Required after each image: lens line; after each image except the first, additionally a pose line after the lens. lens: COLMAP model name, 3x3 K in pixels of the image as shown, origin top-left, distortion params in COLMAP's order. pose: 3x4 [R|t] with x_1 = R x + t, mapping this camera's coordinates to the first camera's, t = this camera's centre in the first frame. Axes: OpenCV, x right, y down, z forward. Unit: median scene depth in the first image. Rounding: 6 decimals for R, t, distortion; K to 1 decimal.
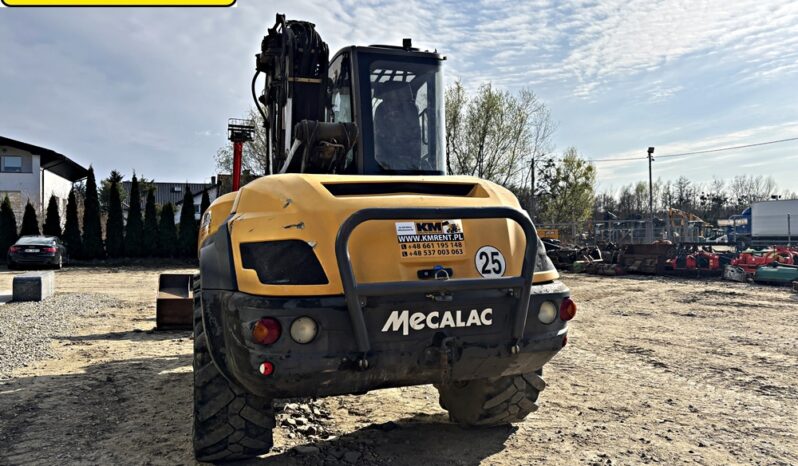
lens RADIAL K [[609.2, 0, 397.5], [0, 609.2, 220.0], [0, 0, 1]] dist [0.017999, -0.006183]
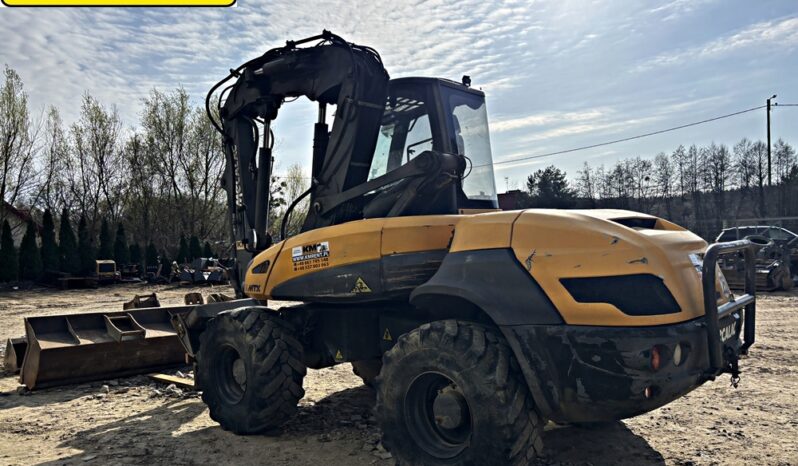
lens RADIAL K [[606.2, 0, 399.0], [0, 606.2, 233.0], [0, 0, 1]] dist [0.022112, -0.008052]
pose [[0.869380, -0.011677, 0.494006, -0.704364], [0.011862, 0.999926, 0.002759, -0.032586], [-0.494002, 0.003461, 0.869454, 0.164748]]
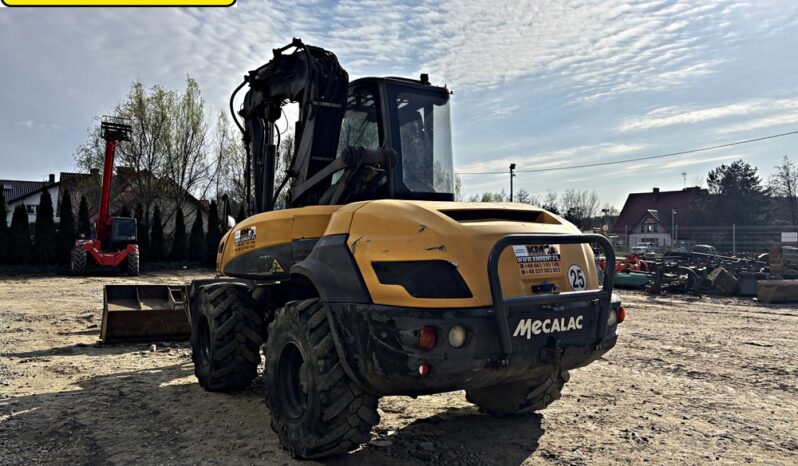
lens RADIAL K [[606.2, 0, 399.0], [0, 606.2, 233.0], [0, 0, 1]] dist [0.022112, -0.008052]
pose [[0.970677, 0.011946, 0.240092, -0.336185], [-0.014822, 0.999838, 0.010176, -0.020328], [-0.239932, -0.013436, 0.970697, -0.075350]]
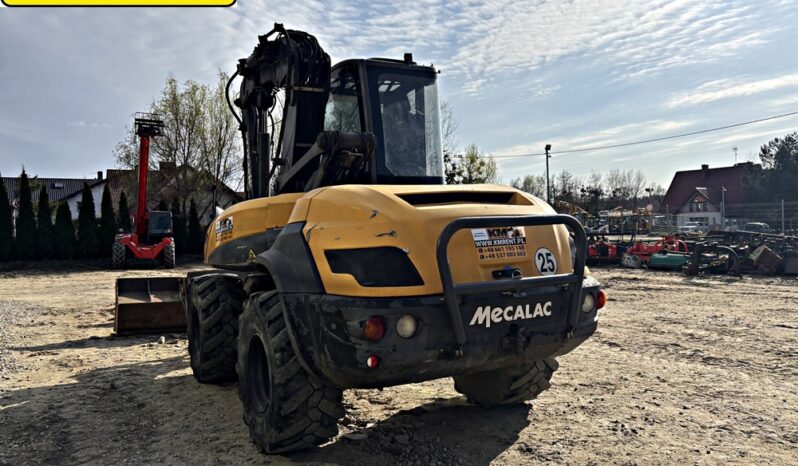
lens RADIAL K [[607.0, 0, 399.4], [0, 607.0, 227.7], [0, 0, 1]] dist [0.020656, -0.005295]
pose [[0.984905, -0.017514, 0.172208, -0.217995], [0.013640, 0.999627, 0.023658, -0.018689], [-0.172559, -0.020952, 0.984776, -0.063875]]
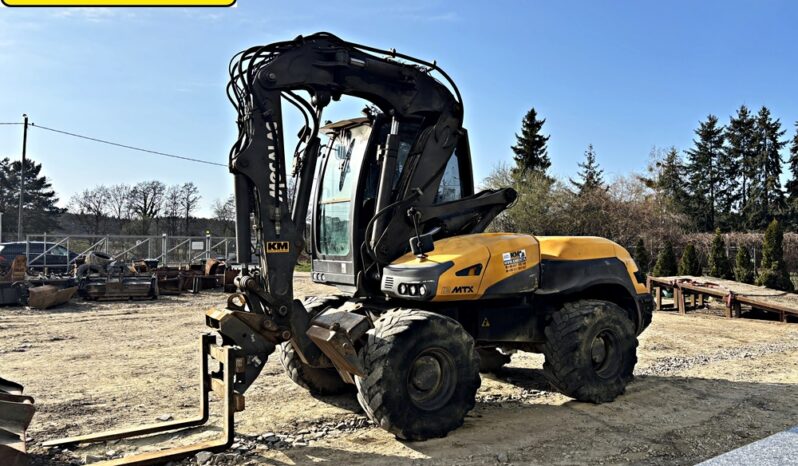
lens RADIAL K [[600.7, 0, 404.5], [0, 600.7, 236.0], [0, 0, 1]] dist [0.031155, -0.003549]
pose [[-0.255176, 0.027831, 0.966494, -1.469459], [-0.030865, 0.998842, -0.036912, 0.008429], [-0.966402, -0.039249, -0.254022, 1.622149]]
